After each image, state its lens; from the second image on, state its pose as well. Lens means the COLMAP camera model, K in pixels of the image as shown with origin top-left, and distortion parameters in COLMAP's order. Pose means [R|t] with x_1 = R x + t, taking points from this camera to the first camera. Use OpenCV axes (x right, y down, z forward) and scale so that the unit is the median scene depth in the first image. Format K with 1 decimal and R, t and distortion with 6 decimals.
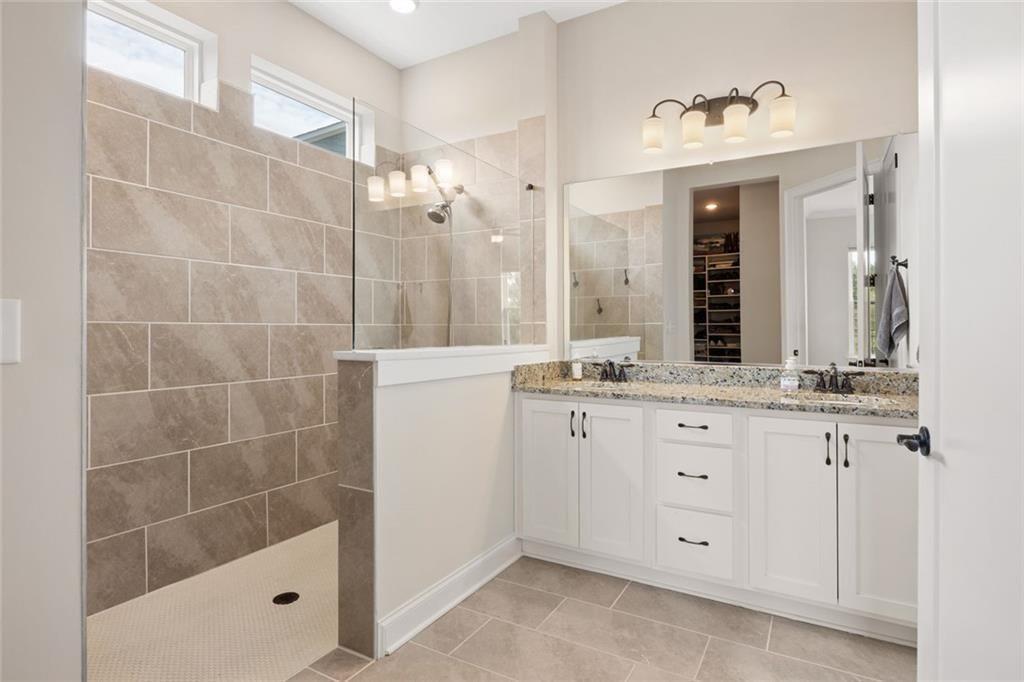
lens RADIAL K [[542.5, 0, 505.6], [0, 542.5, 328.2], [0, 0, 1]] dist [-0.004122, 0.000651]
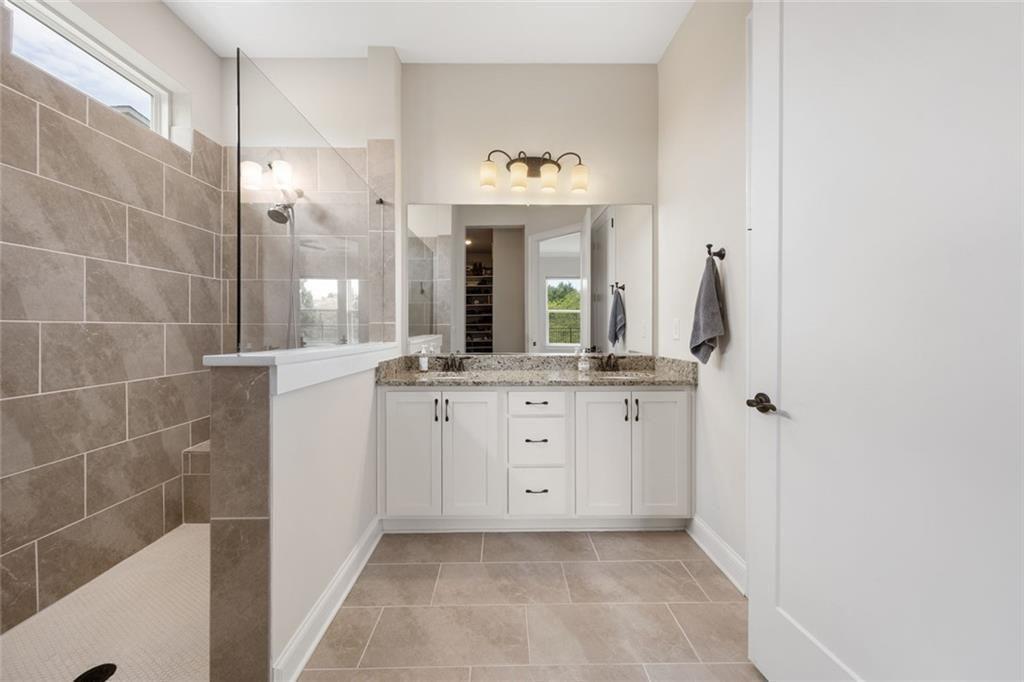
lens RADIAL K [[393.2, 0, 509.4], [0, 393.2, 329.9], [0, 0, 1]] dist [-0.000486, 0.000440]
pose [[0.854039, -0.001660, 0.520206, -0.166086], [-0.000599, 0.999991, 0.004173, 0.001294], [-0.520209, -0.003875, 0.854030, 0.187441]]
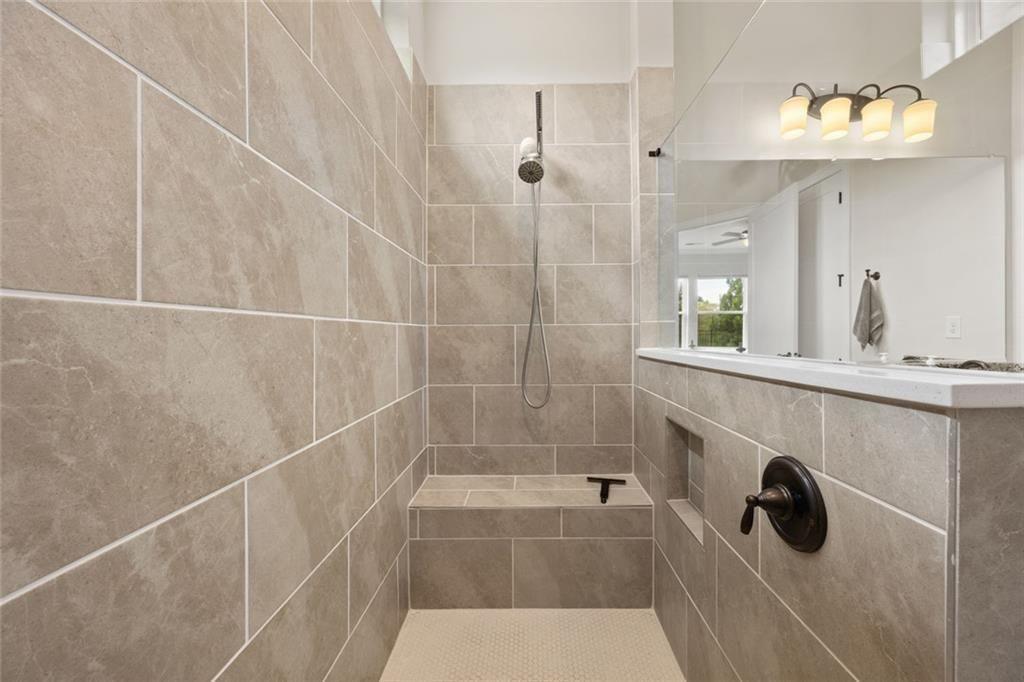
lens RADIAL K [[393.2, 0, 520.7], [0, 393.2, 333.7], [0, 0, 1]] dist [-0.000486, 0.000440]
pose [[0.859329, -0.008044, 0.511360, -0.477792], [0.009442, 0.999955, -0.000137, 0.007182], [-0.511336, 0.004946, 0.859366, 0.670035]]
